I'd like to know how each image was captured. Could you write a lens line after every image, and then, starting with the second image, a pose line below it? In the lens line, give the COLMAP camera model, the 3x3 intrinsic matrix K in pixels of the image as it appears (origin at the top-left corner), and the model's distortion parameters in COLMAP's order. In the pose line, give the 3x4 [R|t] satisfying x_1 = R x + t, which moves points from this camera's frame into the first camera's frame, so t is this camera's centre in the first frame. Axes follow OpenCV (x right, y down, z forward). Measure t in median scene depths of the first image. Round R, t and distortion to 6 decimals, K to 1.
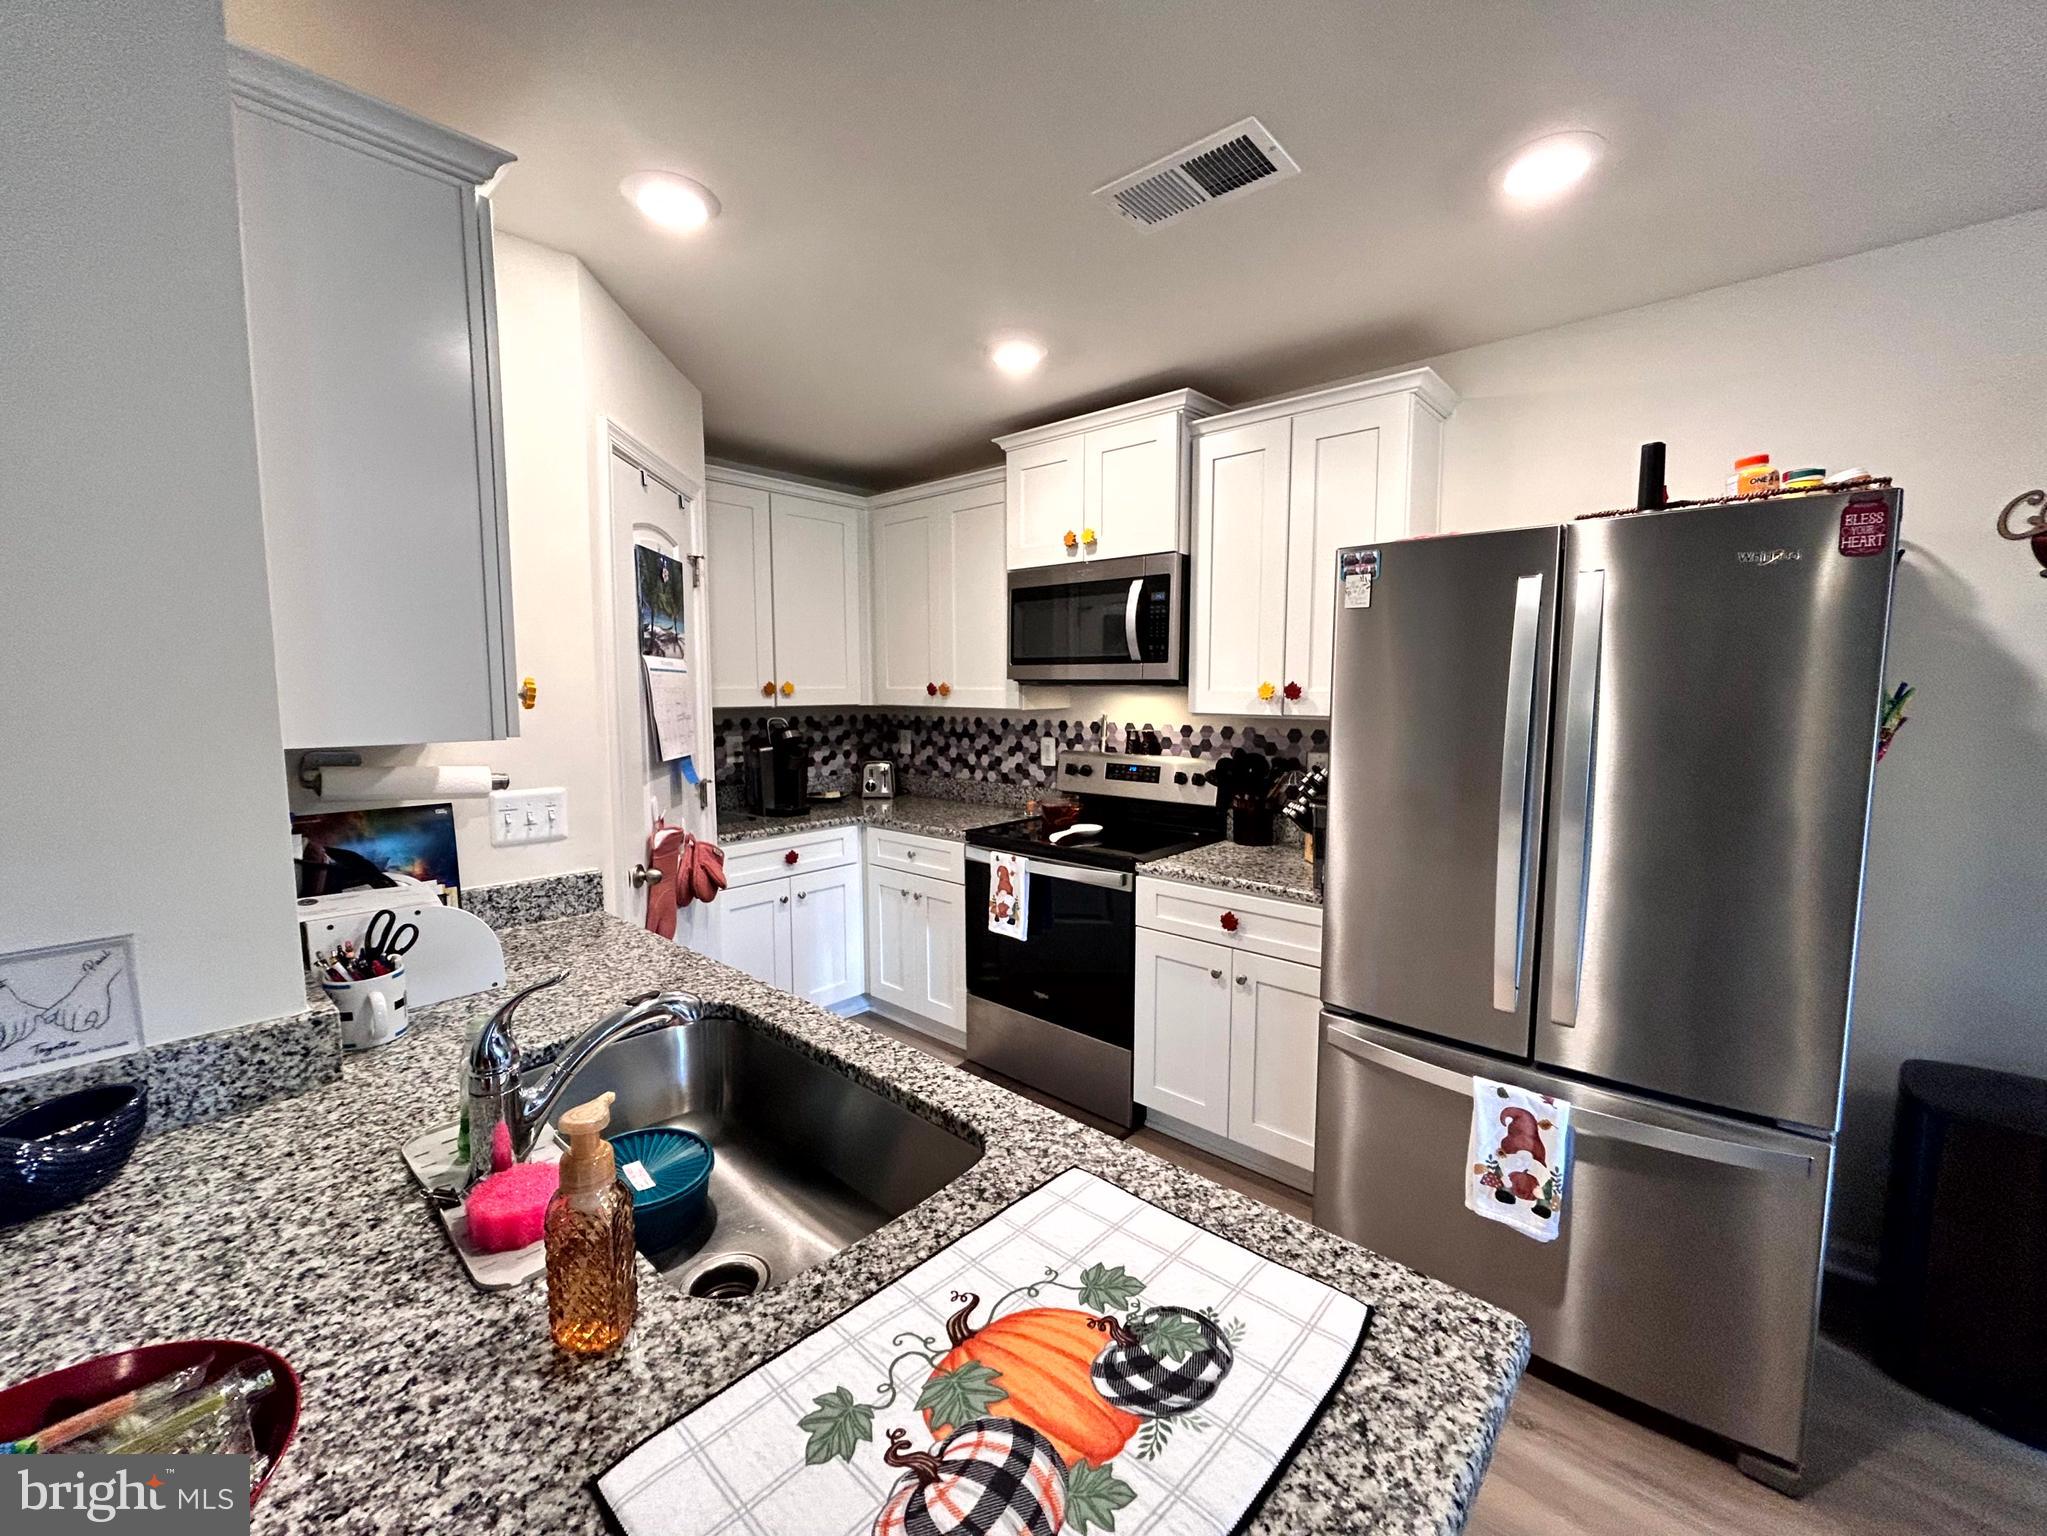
lens RADIAL K [[835.5, 0, 1023.5], [0, 835.5, 770.9], [0, 0, 1]] dist [-0.000215, 0.000186]
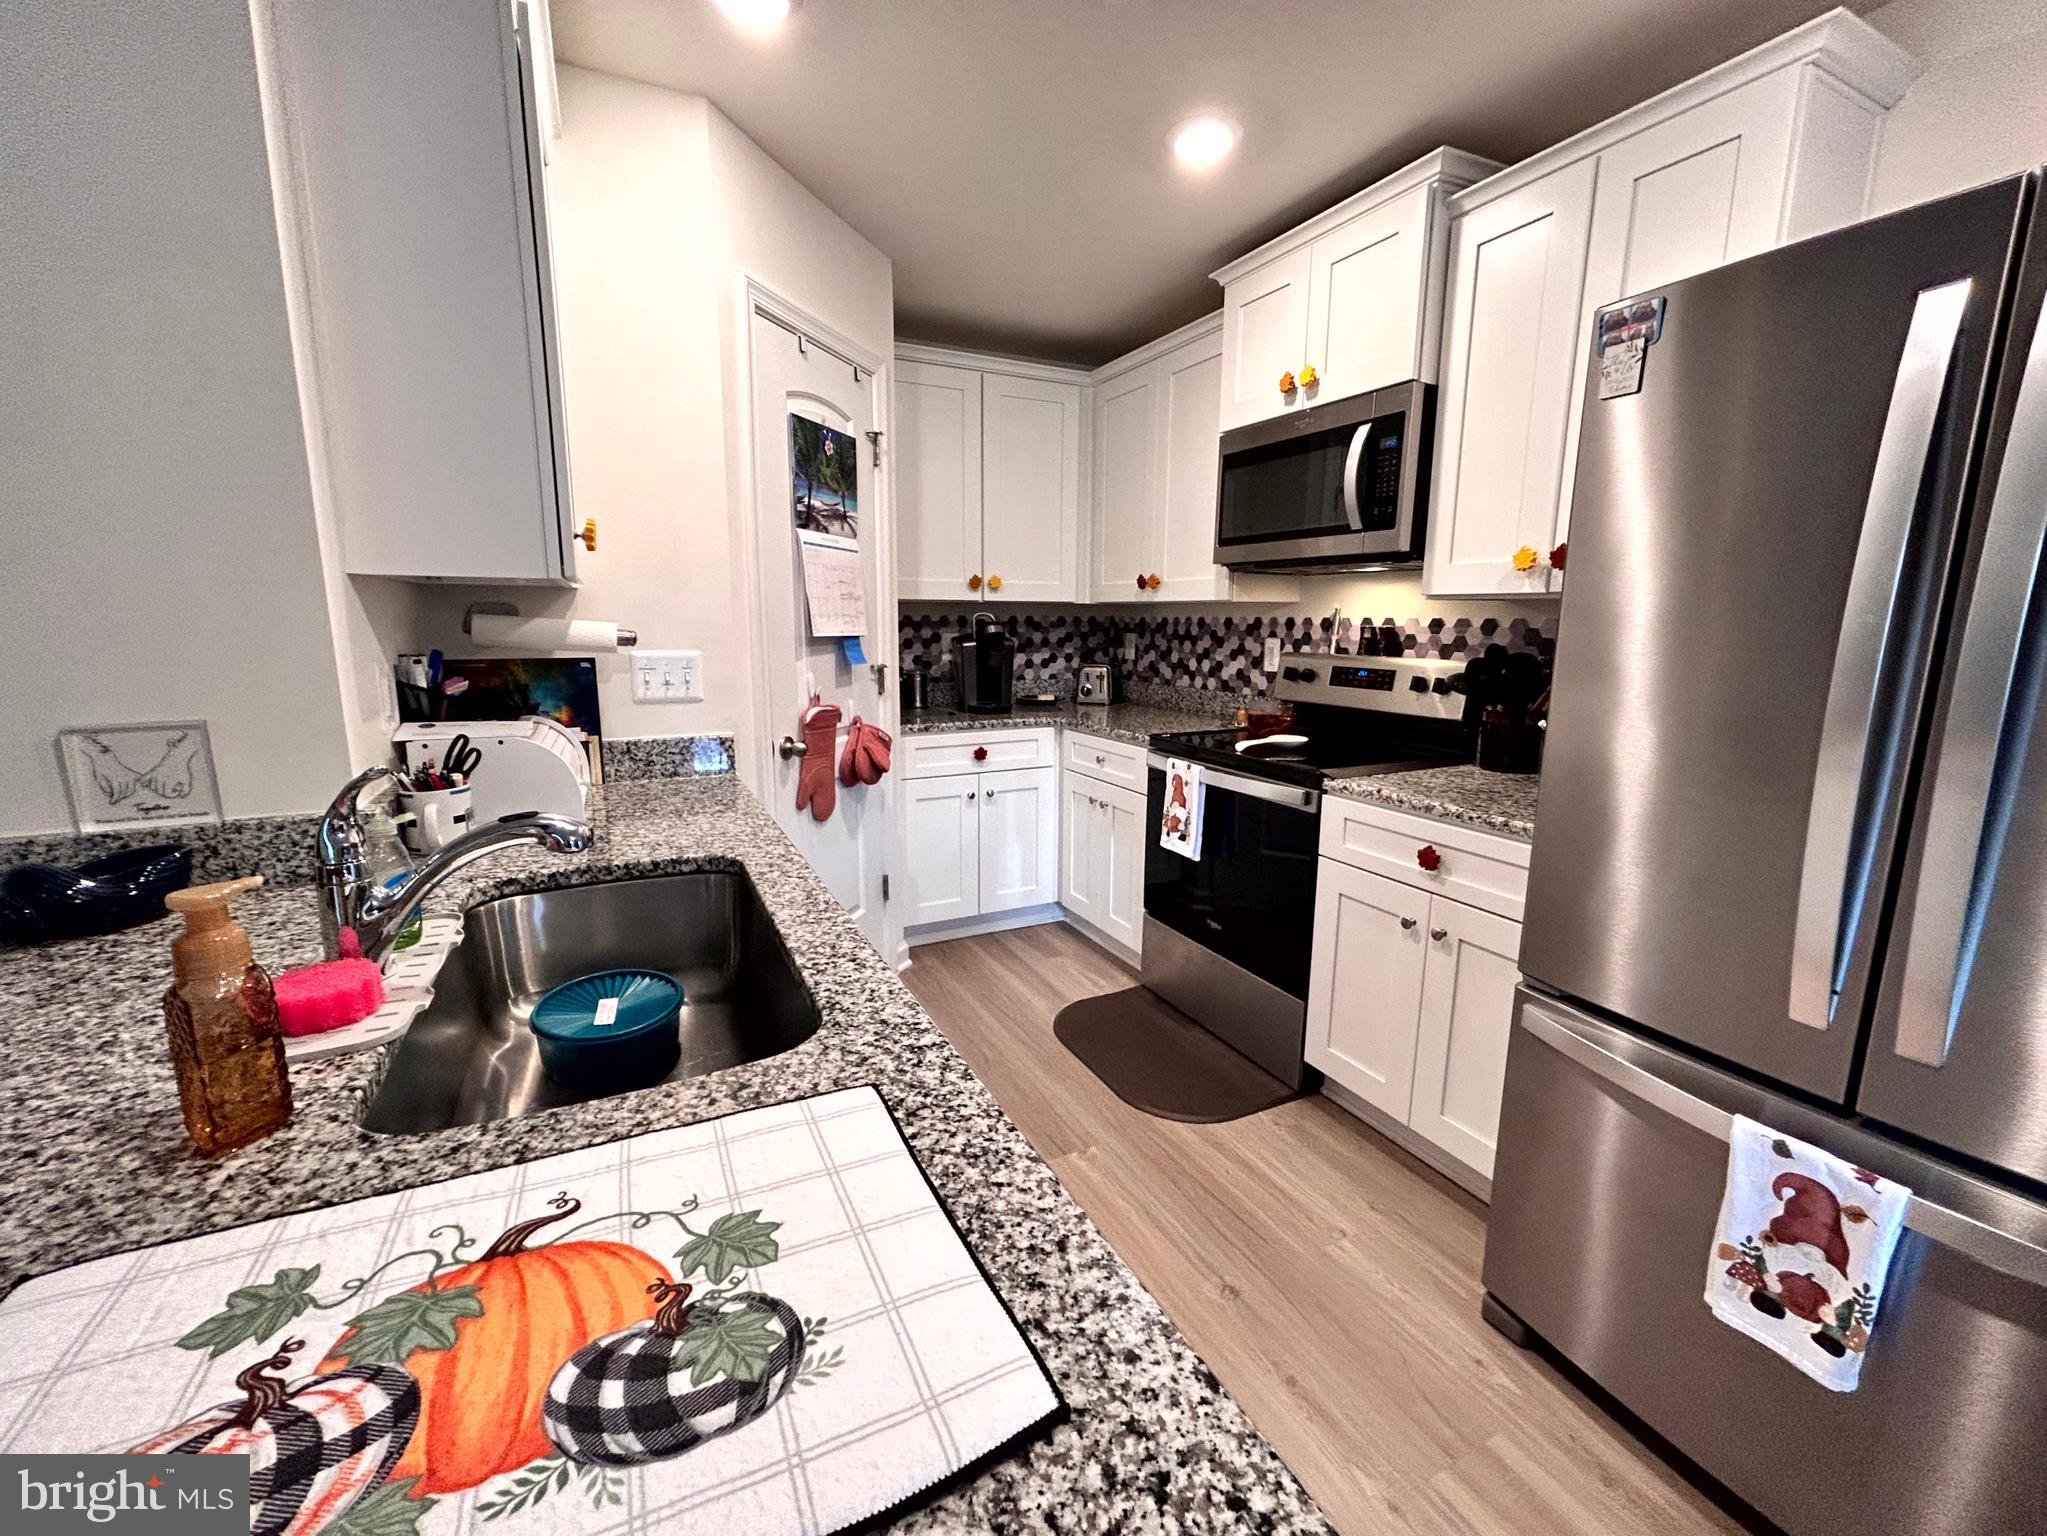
lens RADIAL K [[835.5, 0, 1019.6], [0, 835.5, 768.5], [0, 0, 1]] dist [-0.000215, 0.000186]
pose [[0.926557, 0.072812, -0.369040, 0.158922], [-0.044557, 0.995424, 0.084528, 0.044868], [0.373506, -0.061877, 0.925562, 0.136730]]
